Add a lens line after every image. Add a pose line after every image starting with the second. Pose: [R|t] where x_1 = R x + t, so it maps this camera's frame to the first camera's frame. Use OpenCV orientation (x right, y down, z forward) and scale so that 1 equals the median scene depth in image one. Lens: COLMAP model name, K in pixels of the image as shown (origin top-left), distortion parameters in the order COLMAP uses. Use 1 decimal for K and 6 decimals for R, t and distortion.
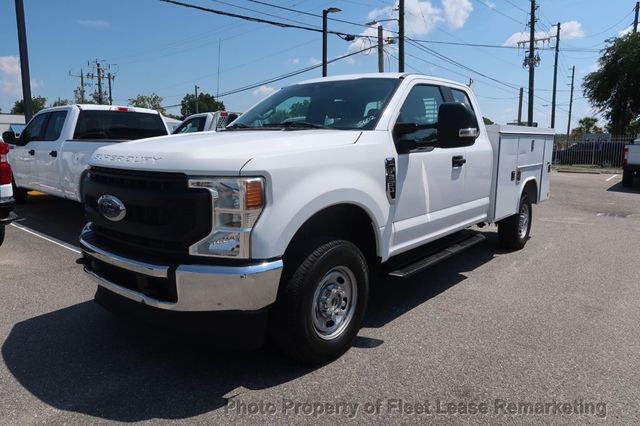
lens RADIAL K [[444.3, 0, 317.2], [0, 444.3, 211.8], [0, 0, 1]] dist [-0.030930, 0.014560]
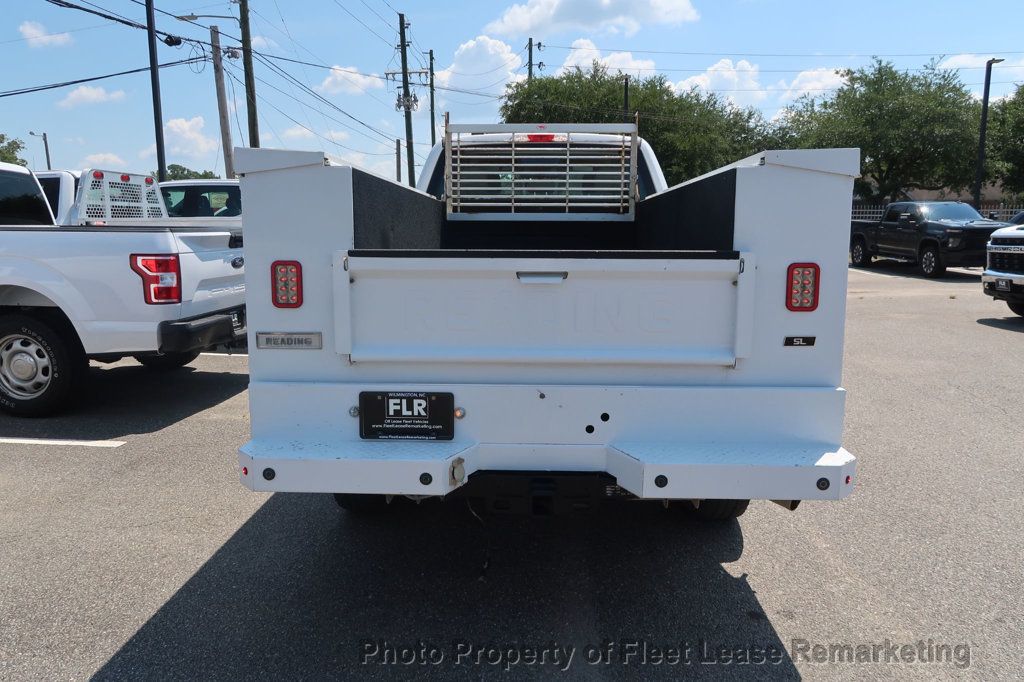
lens RADIAL K [[710.9, 0, 508.7], [0, 710.9, 339.2], [0, 0, 1]] dist [-0.030930, 0.014560]
pose [[0.806967, -0.102428, 0.581647, -0.128408], [0.094498, 0.994551, 0.044035, -0.003942], [-0.582988, 0.019429, 0.812249, 0.003932]]
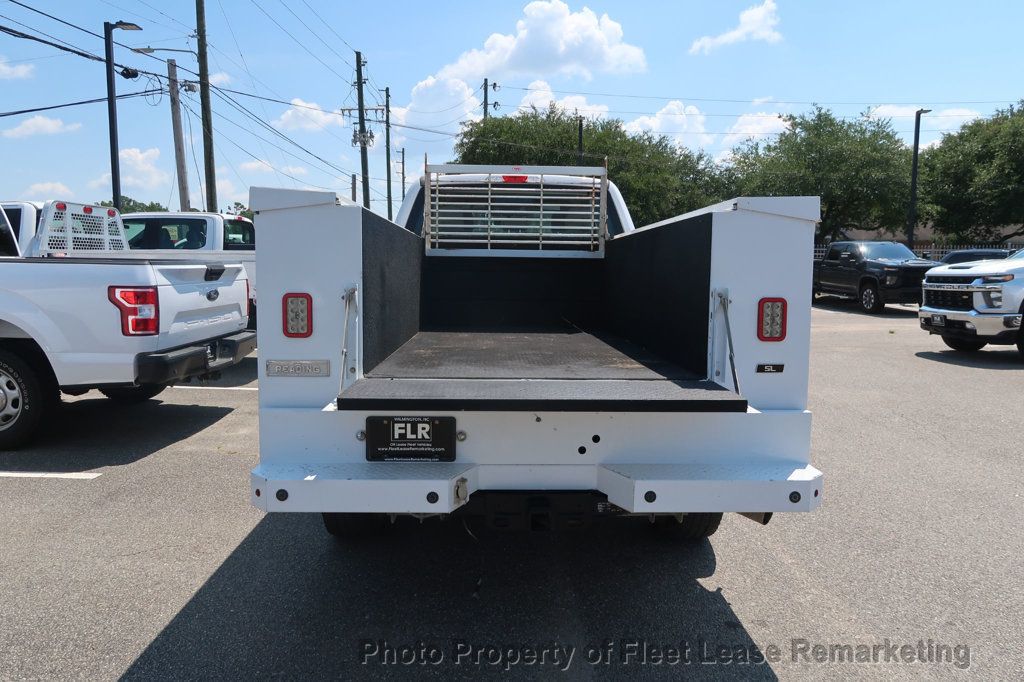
lens RADIAL K [[710.9, 0, 509.3], [0, 710.9, 339.8], [0, 0, 1]] dist [-0.030930, 0.014560]
pose [[0.765883, -0.073179, 0.638802, -0.137887], [0.093115, 0.995652, 0.002420, -0.003859], [-0.636202, 0.057629, 0.769367, 0.001920]]
